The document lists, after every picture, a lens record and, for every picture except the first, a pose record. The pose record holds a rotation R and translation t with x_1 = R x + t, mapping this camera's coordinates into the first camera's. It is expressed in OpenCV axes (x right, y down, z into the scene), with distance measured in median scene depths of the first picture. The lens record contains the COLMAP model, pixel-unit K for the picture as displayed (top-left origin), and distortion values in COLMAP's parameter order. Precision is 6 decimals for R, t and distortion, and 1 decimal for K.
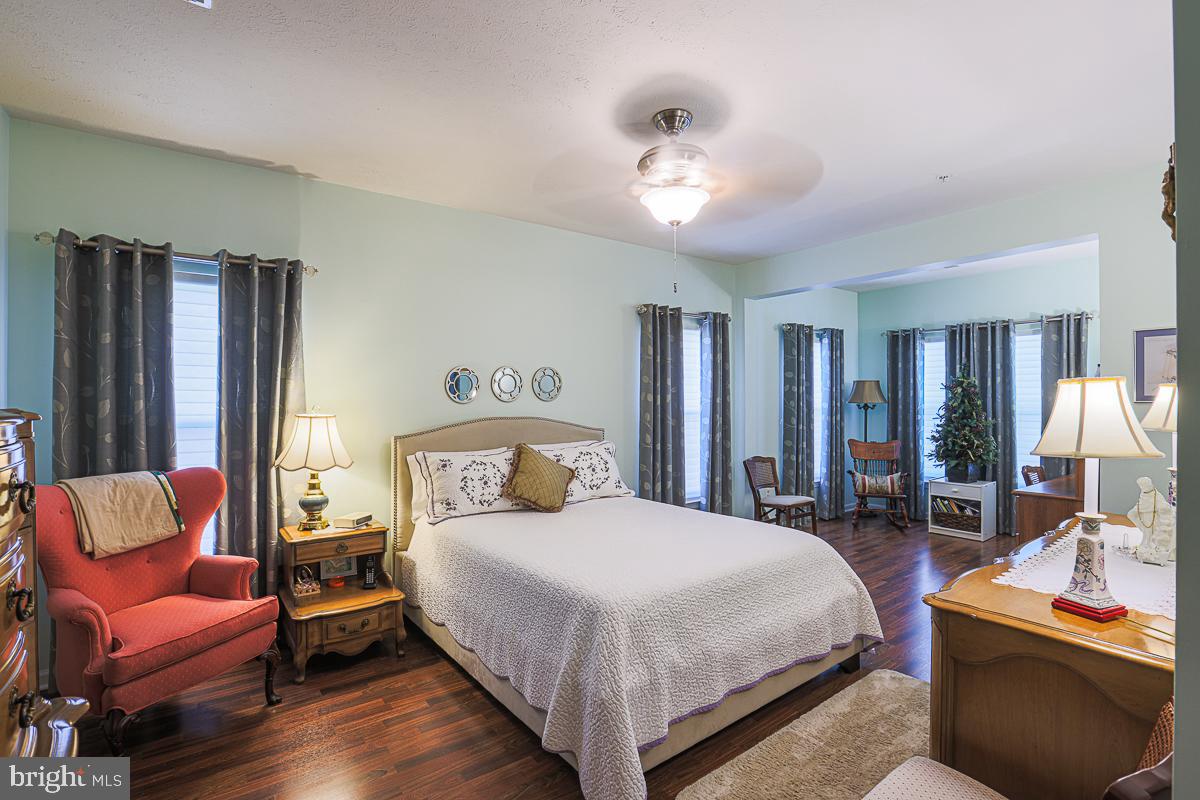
lens RADIAL K [[586.7, 0, 596.5], [0, 586.7, 399.8], [0, 0, 1]] dist [-0.048037, 0.029202]
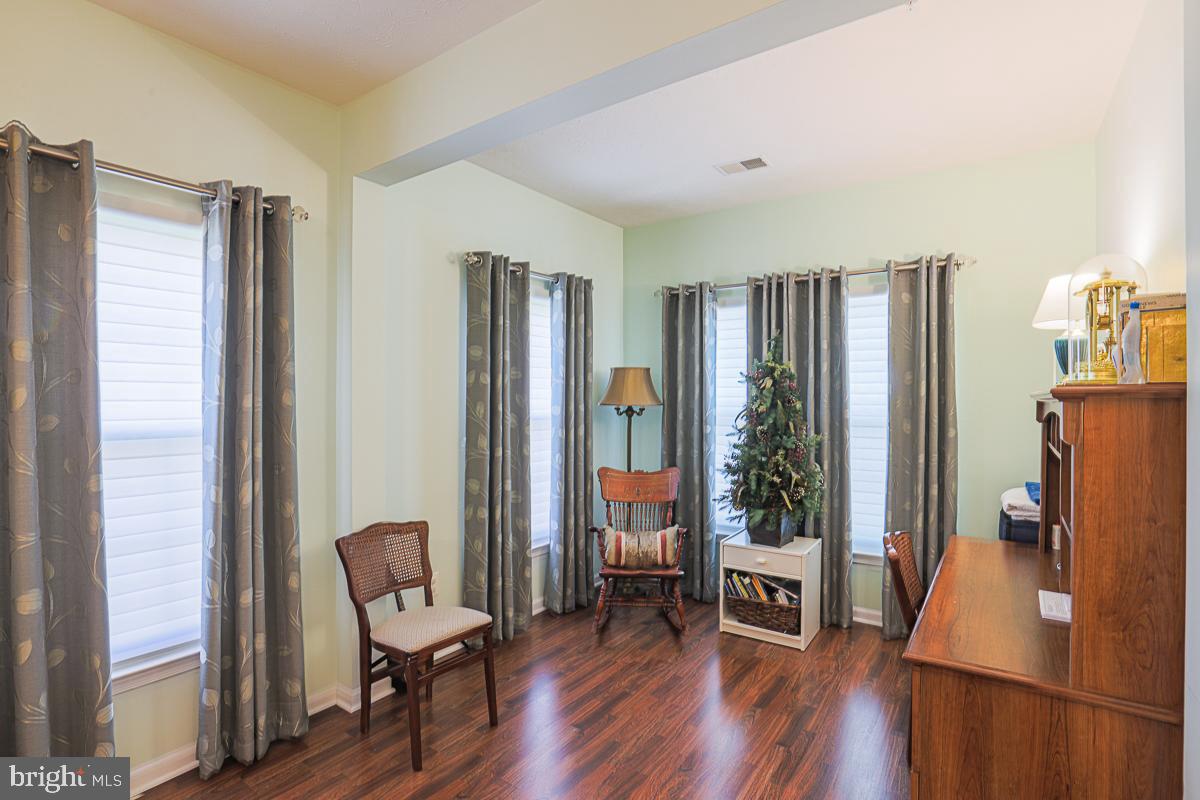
lens RADIAL K [[559.5, 0, 646.1], [0, 559.5, 395.6], [0, 0, 1]] dist [-0.065763, 0.014463]
pose [[0.935127, 0.003712, 0.354294, 0.303763], [-0.003057, 0.999992, -0.002407, -0.003626], [-0.354301, 0.001167, 0.935131, 0.501858]]
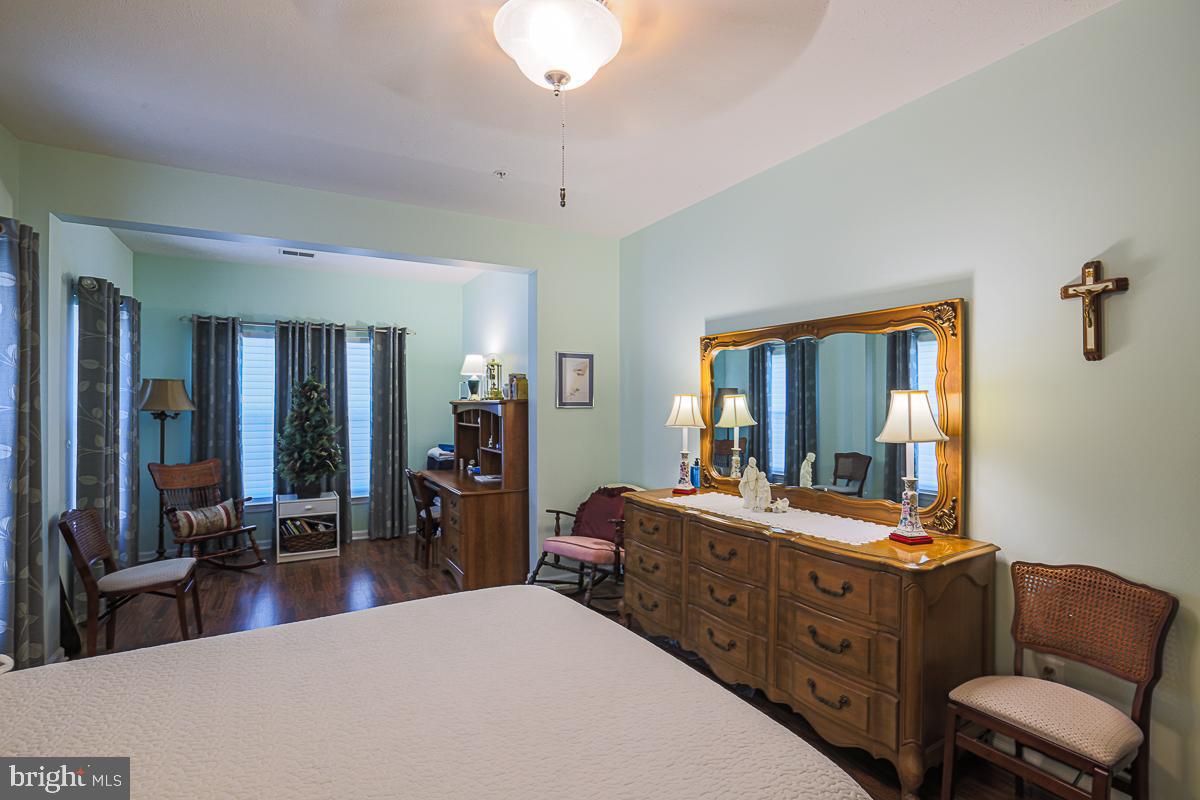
lens RADIAL K [[570.8, 0, 604.4], [0, 570.8, 413.6], [0, 0, 1]] dist [-0.001156, 0.000889]
pose [[0.101886, -0.012877, 0.994713, -0.197849], [0.000832, 0.999917, 0.012859, 0.000627], [-0.994796, -0.000482, 0.101888, 0.430768]]
